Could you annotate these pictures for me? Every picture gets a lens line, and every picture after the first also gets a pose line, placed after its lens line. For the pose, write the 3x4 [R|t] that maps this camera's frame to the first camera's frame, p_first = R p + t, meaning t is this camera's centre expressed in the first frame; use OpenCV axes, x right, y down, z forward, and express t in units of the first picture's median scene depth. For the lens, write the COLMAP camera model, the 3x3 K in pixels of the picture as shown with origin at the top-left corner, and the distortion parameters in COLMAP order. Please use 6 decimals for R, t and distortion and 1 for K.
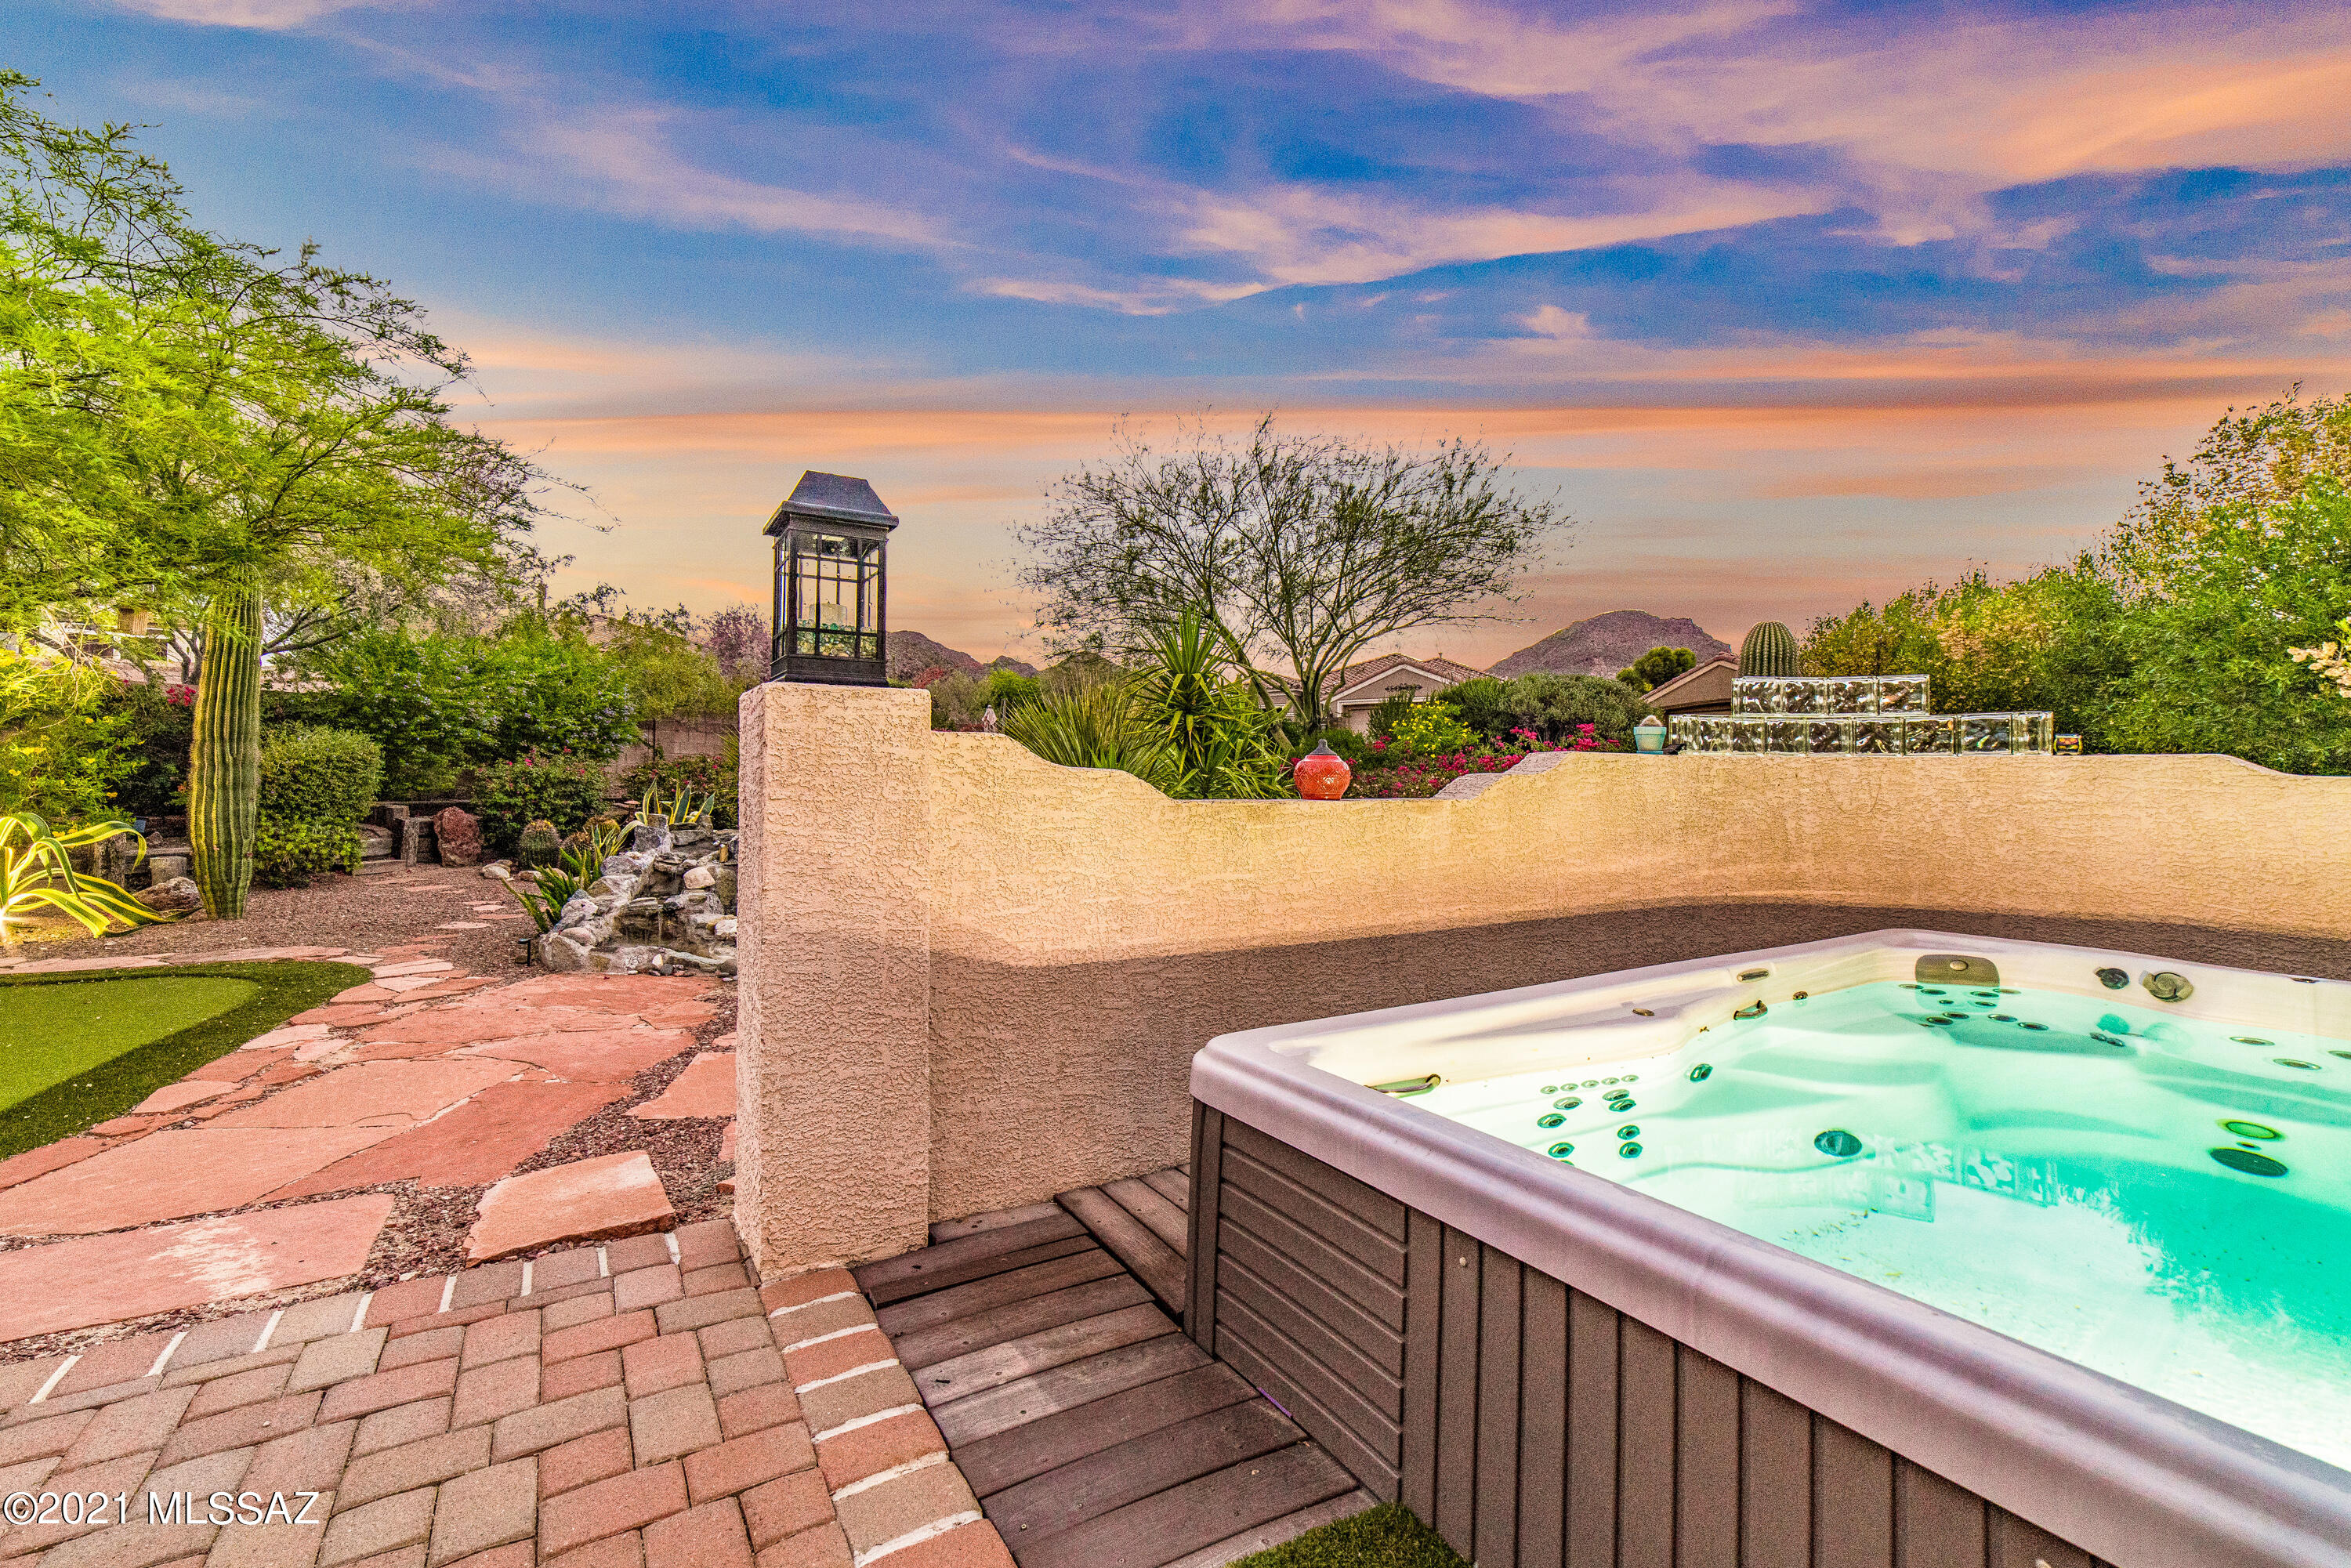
lens RADIAL K [[881.4, 0, 1104.6], [0, 881.4, 769.8], [0, 0, 1]] dist [-0.000852, 0.000158]
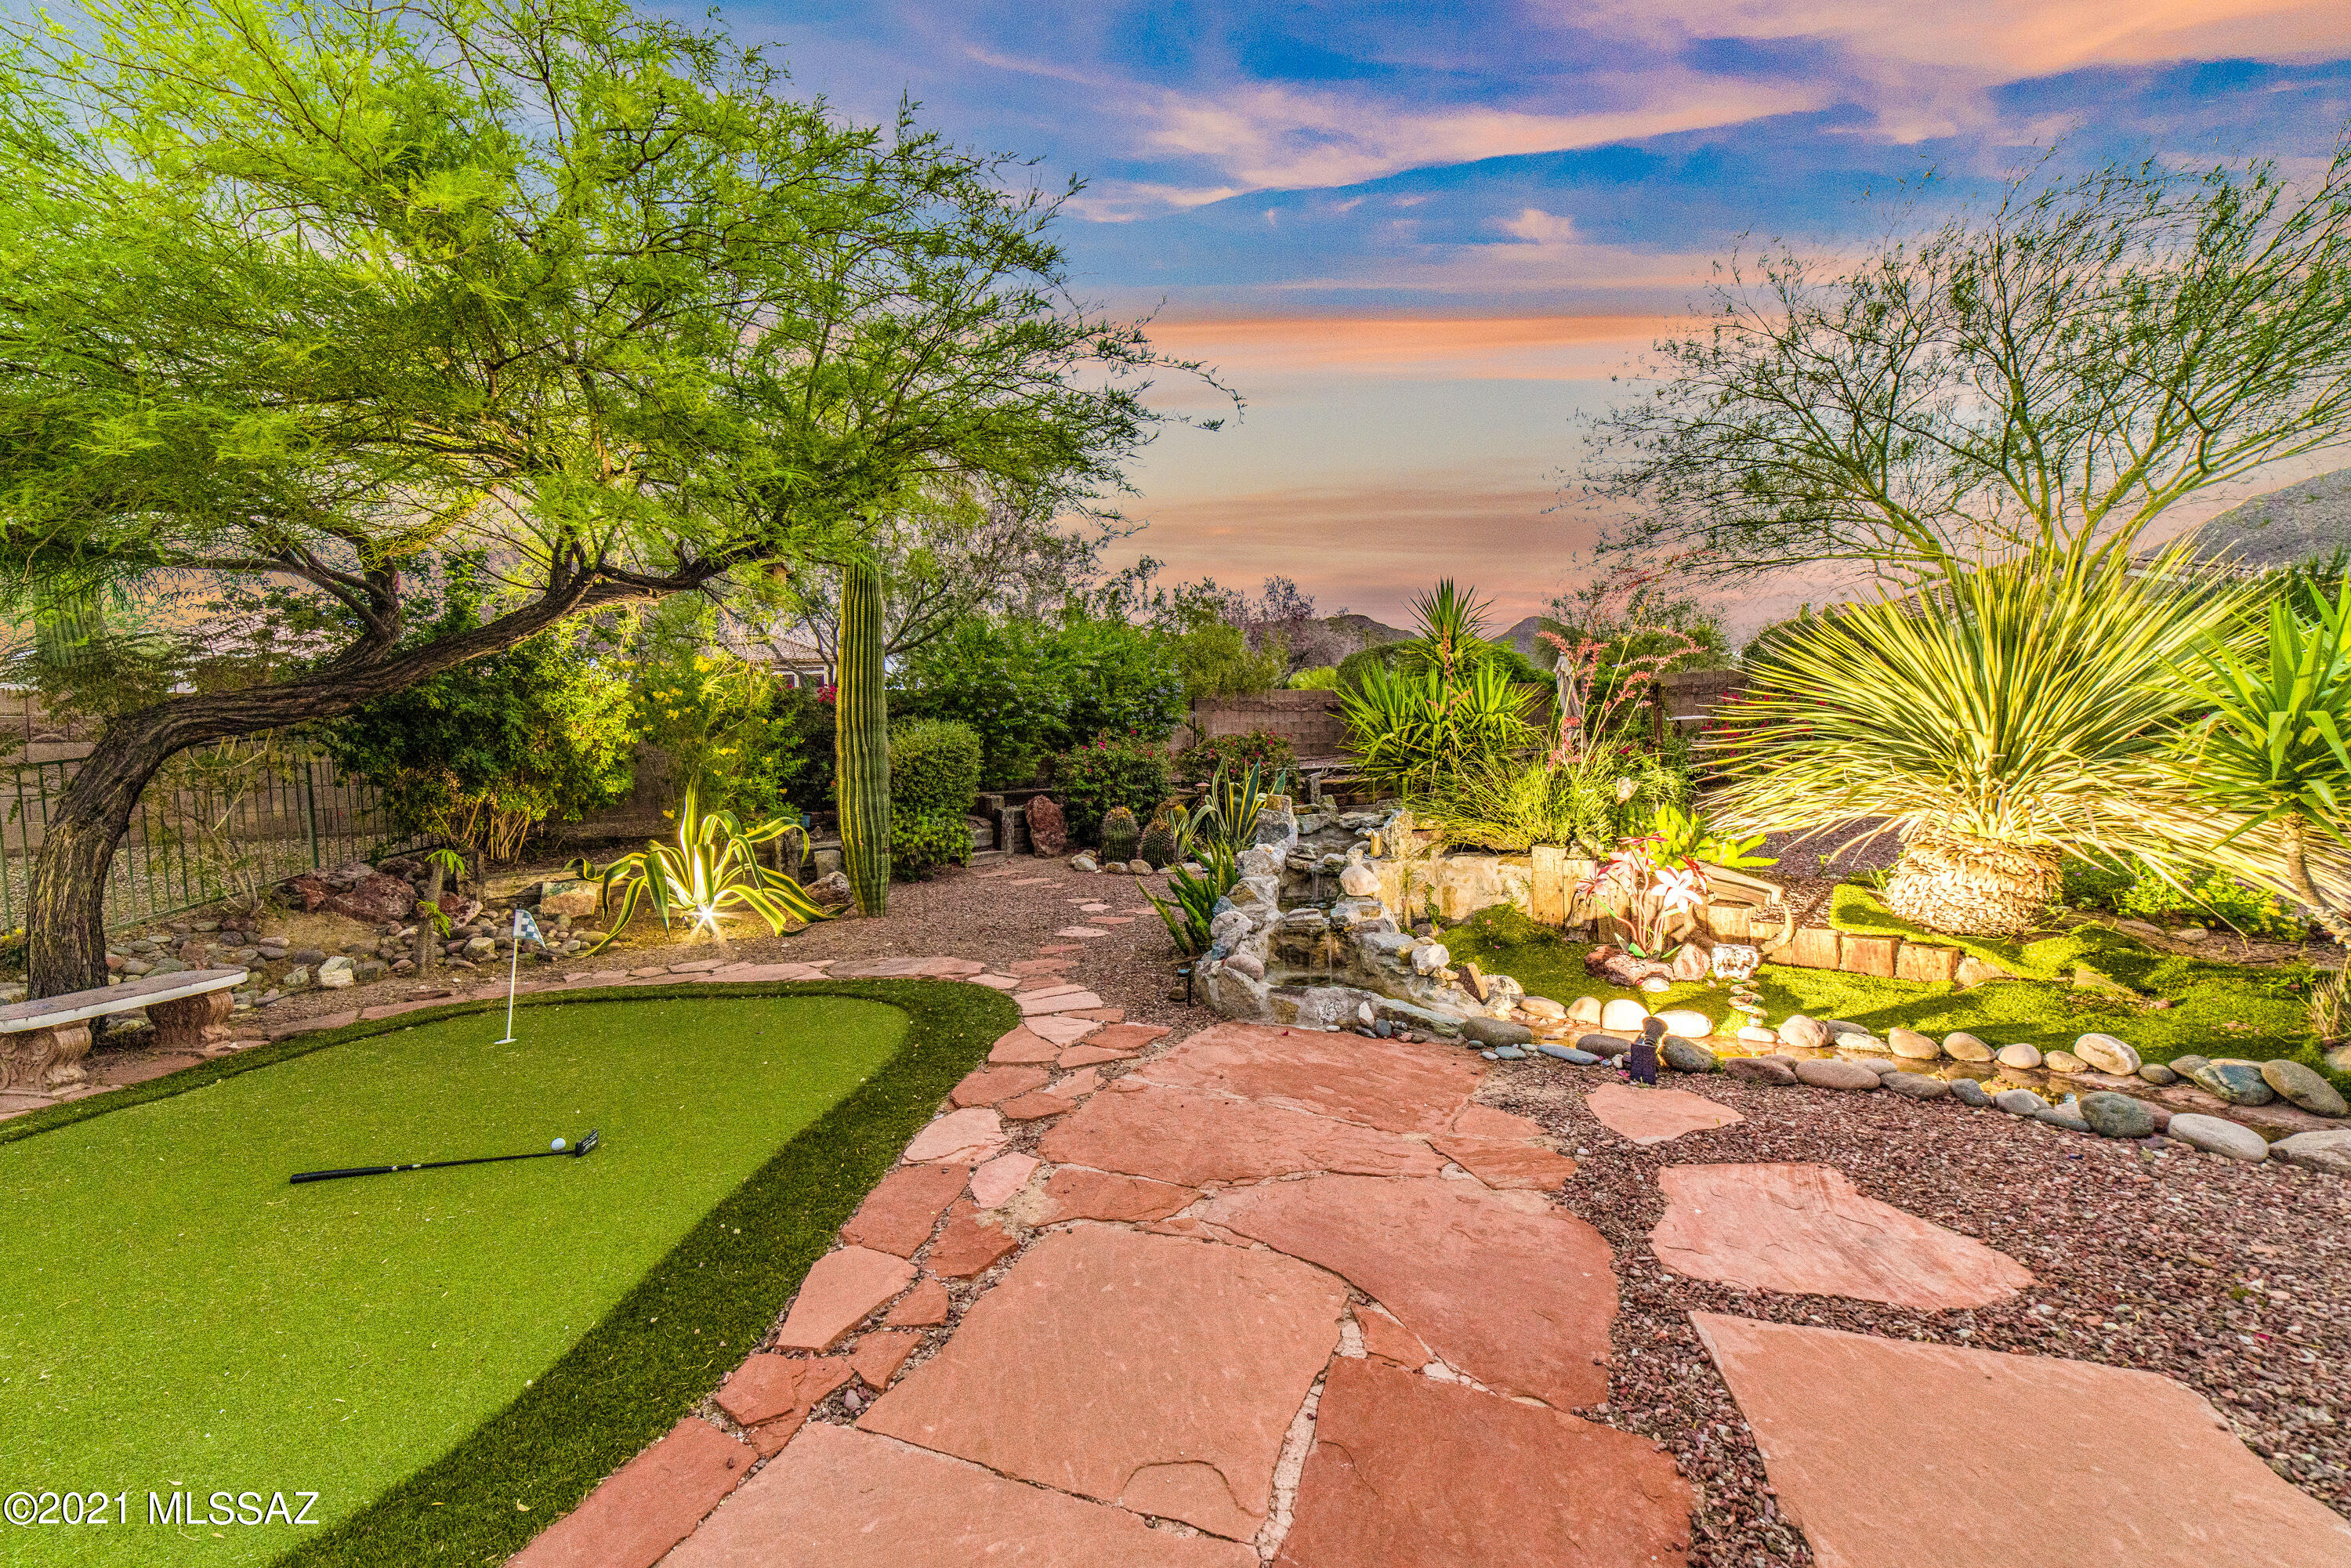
lens RADIAL K [[888.7, 0, 1132.6], [0, 888.7, 784.5], [0, 0, 1]] dist [-0.022510, 0.006248]
pose [[0.880954, -0.036350, -0.471803, -0.189209], [0.054669, 0.998187, 0.025174, 0.011227], [0.470033, -0.047970, 0.881344, 0.189743]]
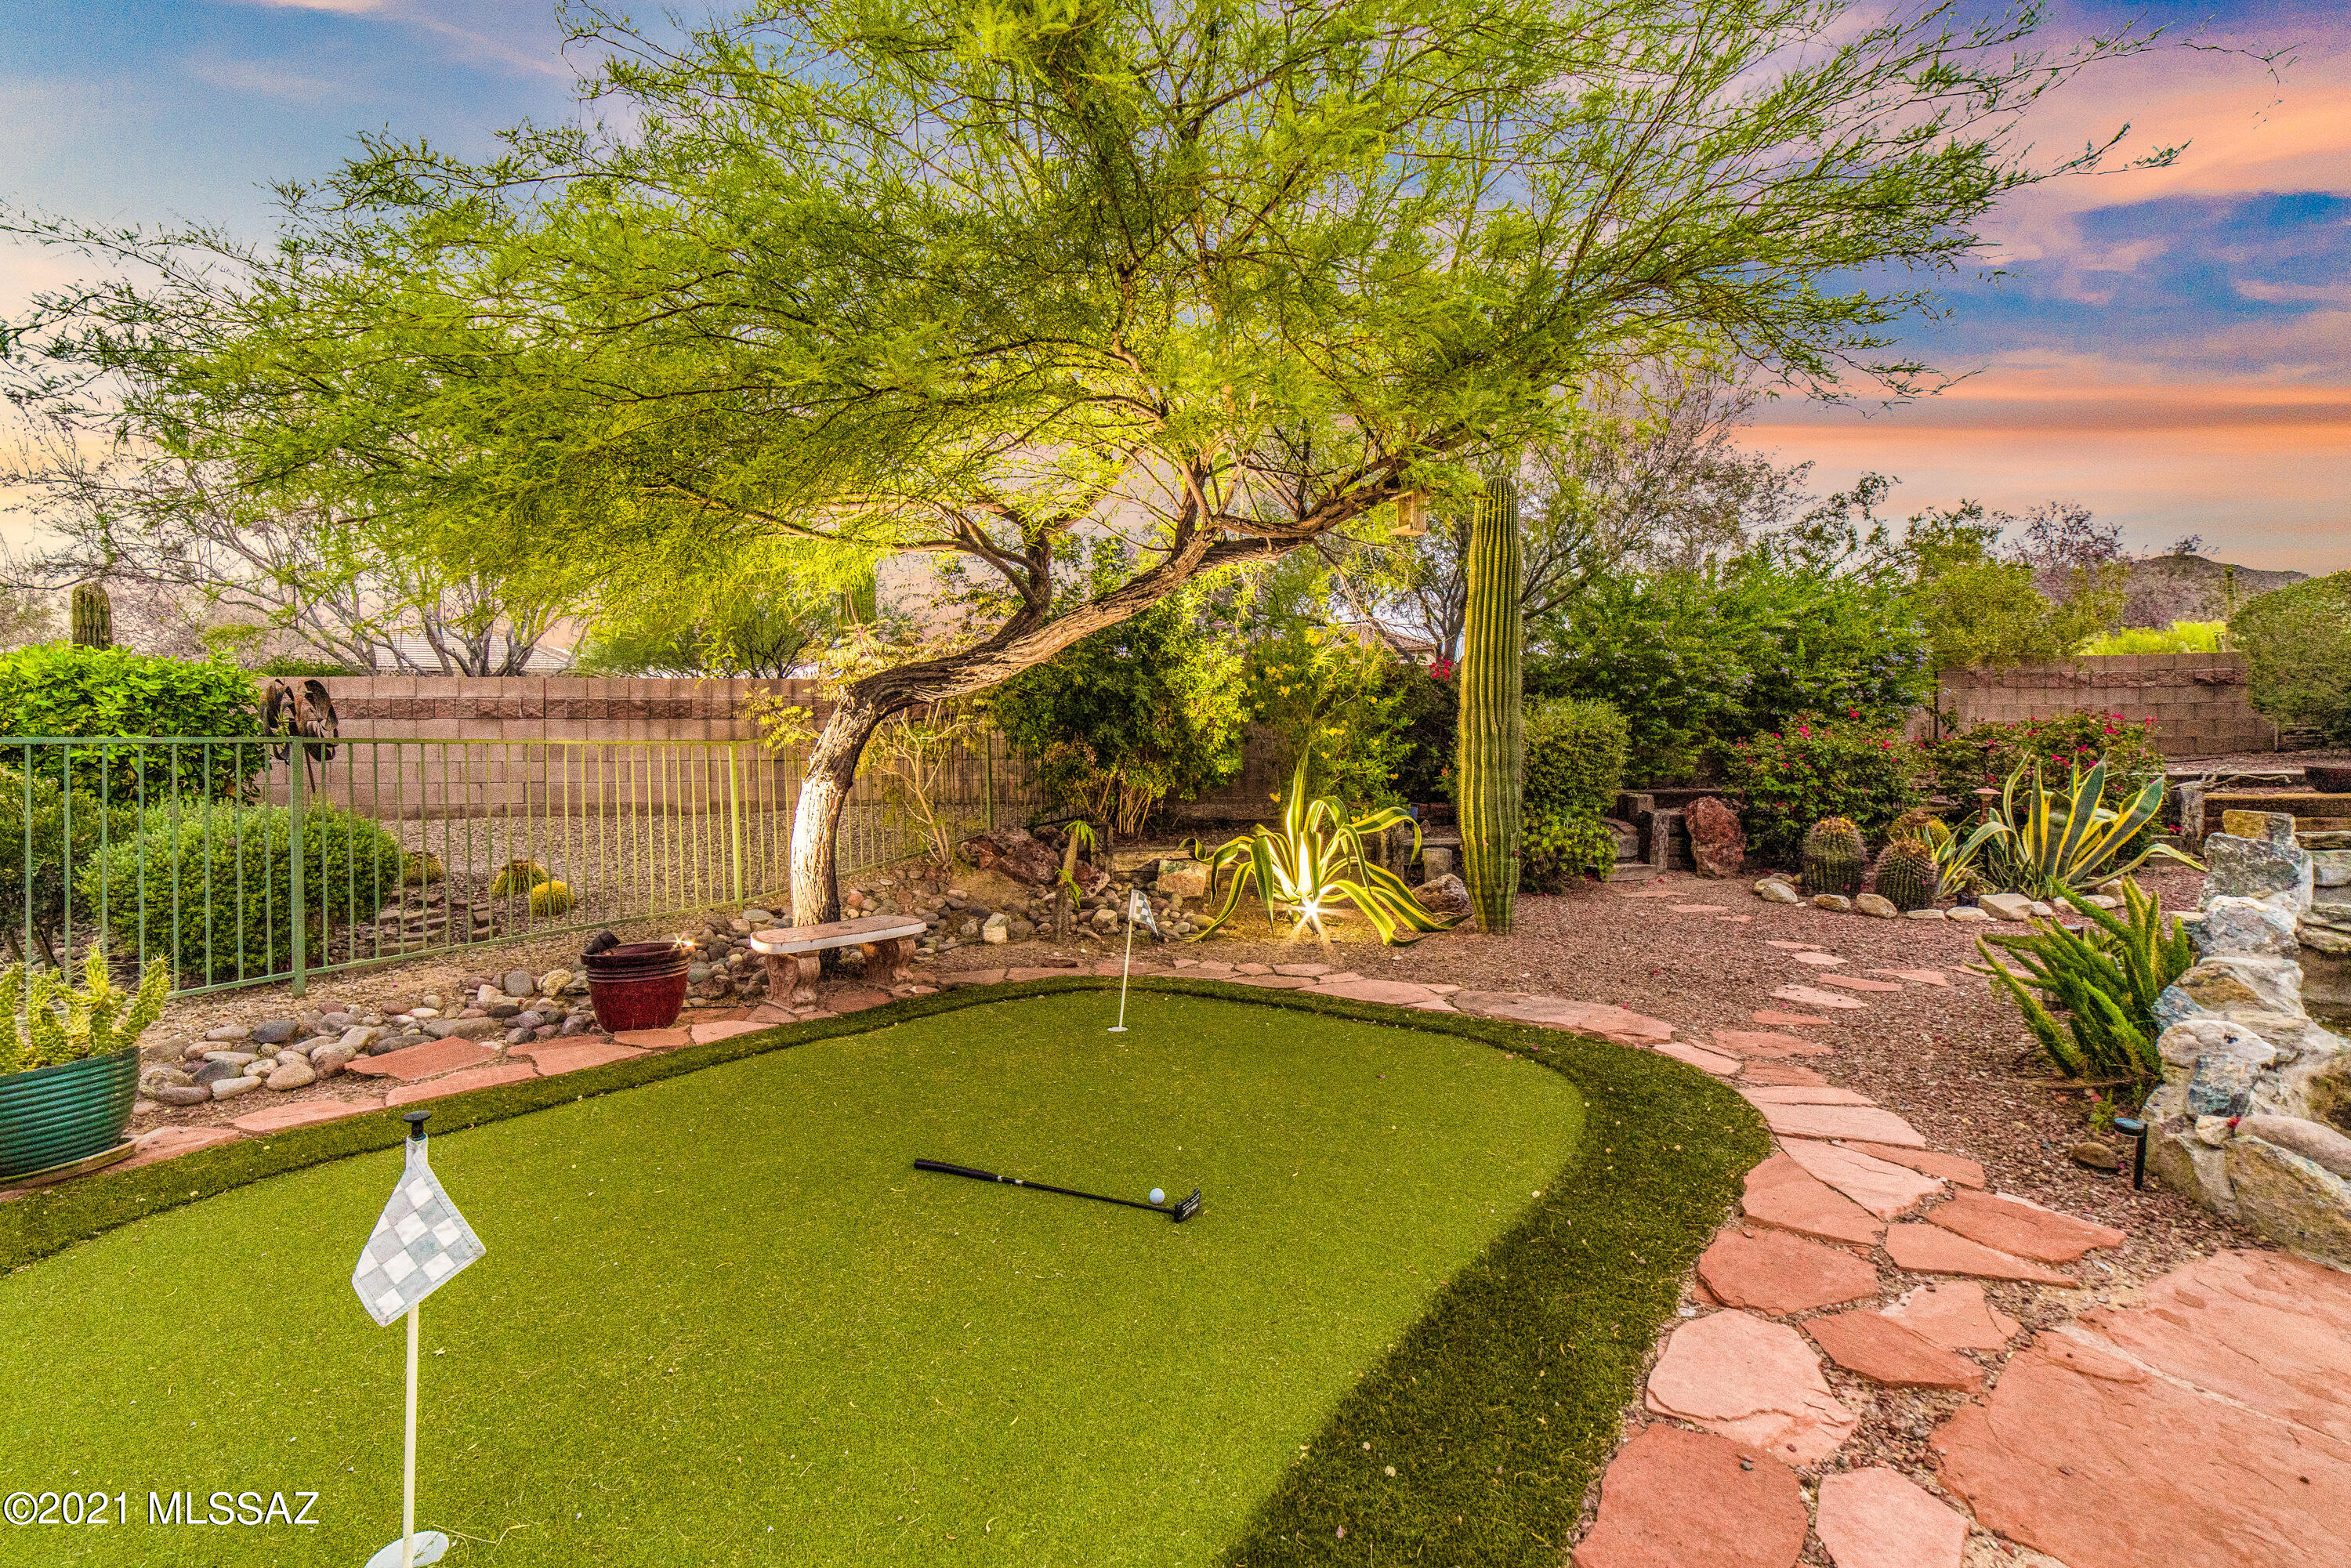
lens RADIAL K [[919.9, 0, 1175.5], [0, 919.9, 784.0], [0, 0, 1]] dist [0.000205, 0.000026]
pose [[0.479105, -0.006752, -0.877732, -0.271282], [0.024355, 0.999688, 0.005605, 0.016063], [0.877420, -0.024063, 0.479119, 0.235700]]
